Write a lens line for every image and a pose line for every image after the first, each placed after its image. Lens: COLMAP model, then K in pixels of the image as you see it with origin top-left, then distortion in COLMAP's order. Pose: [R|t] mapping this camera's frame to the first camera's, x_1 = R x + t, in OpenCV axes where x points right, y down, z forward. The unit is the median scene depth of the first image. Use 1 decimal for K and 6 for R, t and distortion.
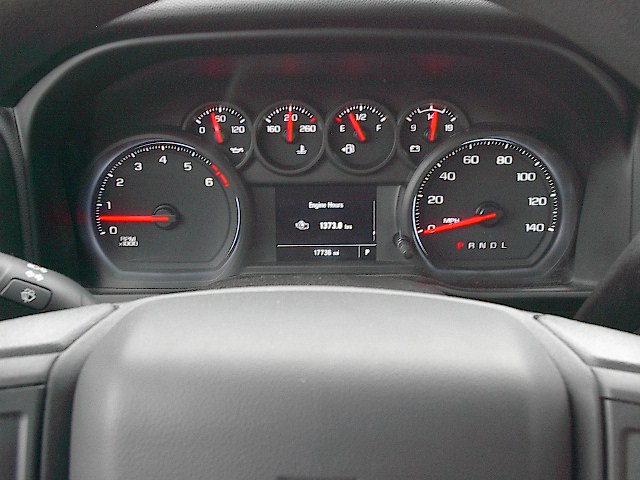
lens RADIAL K [[712.5, 0, 321.7], [0, 712.5, 238.2], [0, 0, 1]] dist [-0.106121, 0.000000]
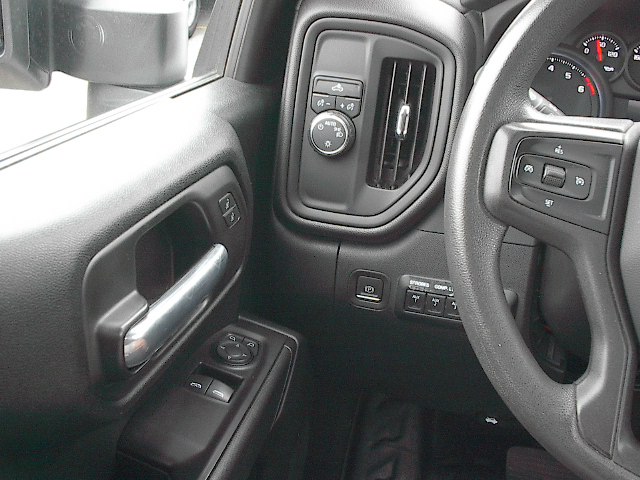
lens RADIAL K [[712.5, 0, 323.4], [0, 712.5, 241.9], [0, 0, 1]] dist [-0.106121, 0.000000]
pose [[0.970243, 0.172165, -0.170258, -0.375785], [-0.164149, 0.984597, 0.060200, 0.223694], [0.178000, -0.030461, 0.983559, -0.463159]]
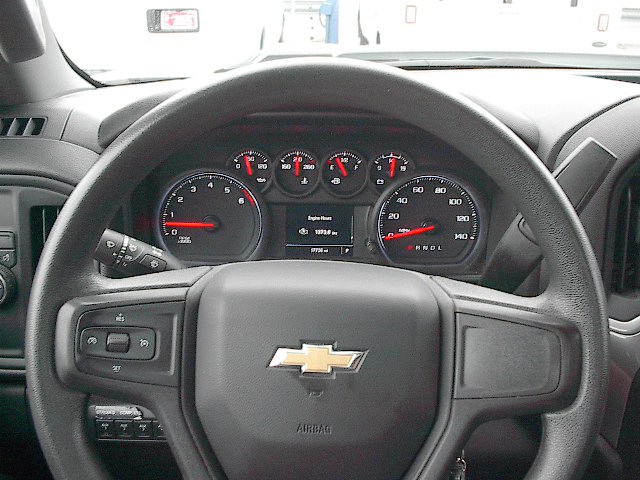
lens RADIAL K [[712.5, 0, 313.7], [0, 712.5, 240.6], [0, 0, 1]] dist [-0.106121, 0.000000]
pose [[0.999735, 0.021469, 0.008280, -0.018773], [-0.021319, 0.999613, -0.017890, 0.027935], [-0.008661, 0.017709, 0.999806, -0.498127]]
